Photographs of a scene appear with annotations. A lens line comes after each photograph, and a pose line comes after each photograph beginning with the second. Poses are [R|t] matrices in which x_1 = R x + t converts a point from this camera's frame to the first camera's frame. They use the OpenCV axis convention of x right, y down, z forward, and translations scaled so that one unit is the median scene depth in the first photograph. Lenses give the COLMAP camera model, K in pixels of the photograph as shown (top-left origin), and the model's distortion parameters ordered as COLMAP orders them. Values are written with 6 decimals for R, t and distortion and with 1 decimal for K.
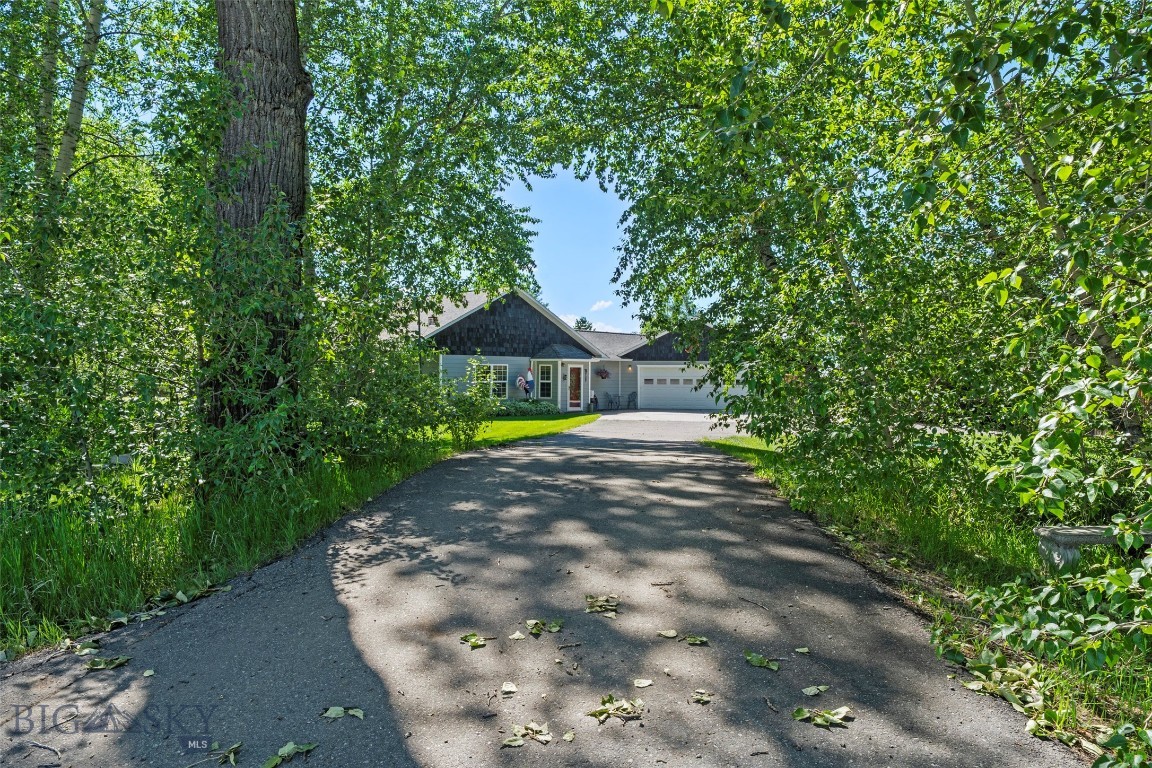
lens RADIAL K [[747.4, 0, 574.9], [0, 747.4, 383.5], [0, 0, 1]] dist [0.000998, 0.000344]
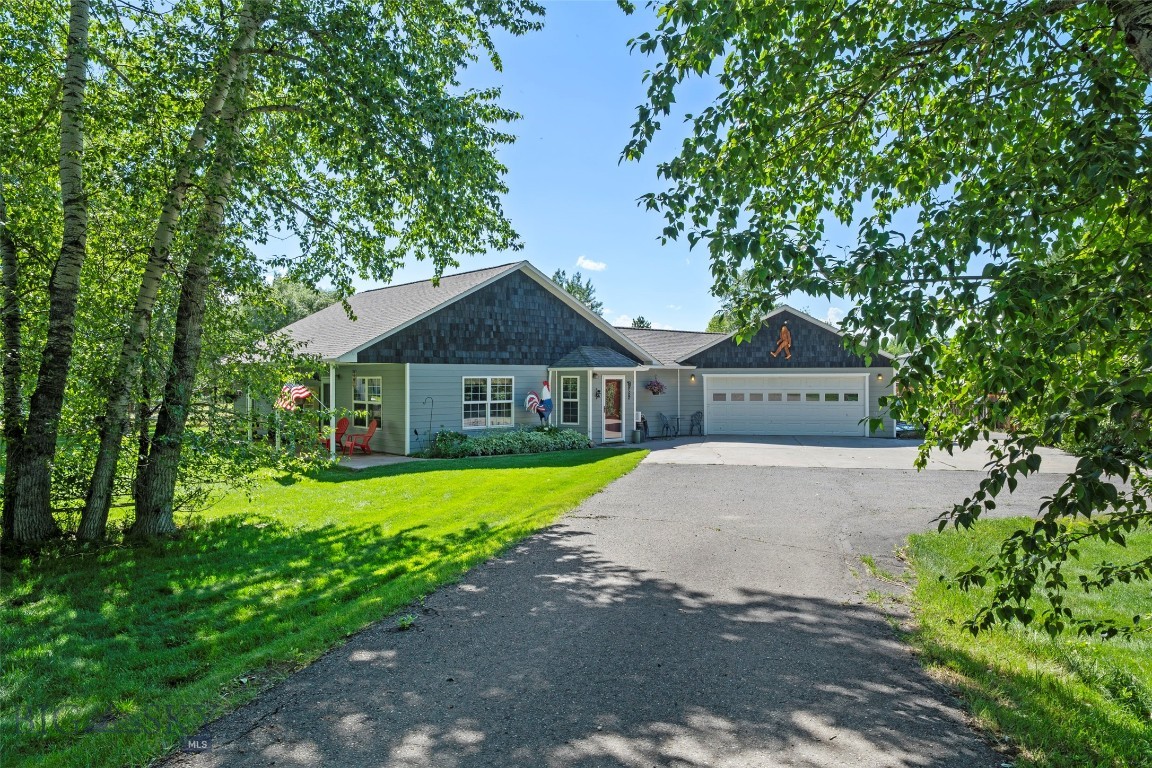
lens RADIAL K [[747.4, 0, 578.3], [0, 747.4, 386.1], [0, 0, 1]] dist [0.000998, 0.000344]
pose [[0.996623, -0.006333, -0.081864, 0.025737], [0.006111, 0.999977, -0.002964, -0.014064], [0.081881, 0.002453, 0.996639, 0.314424]]
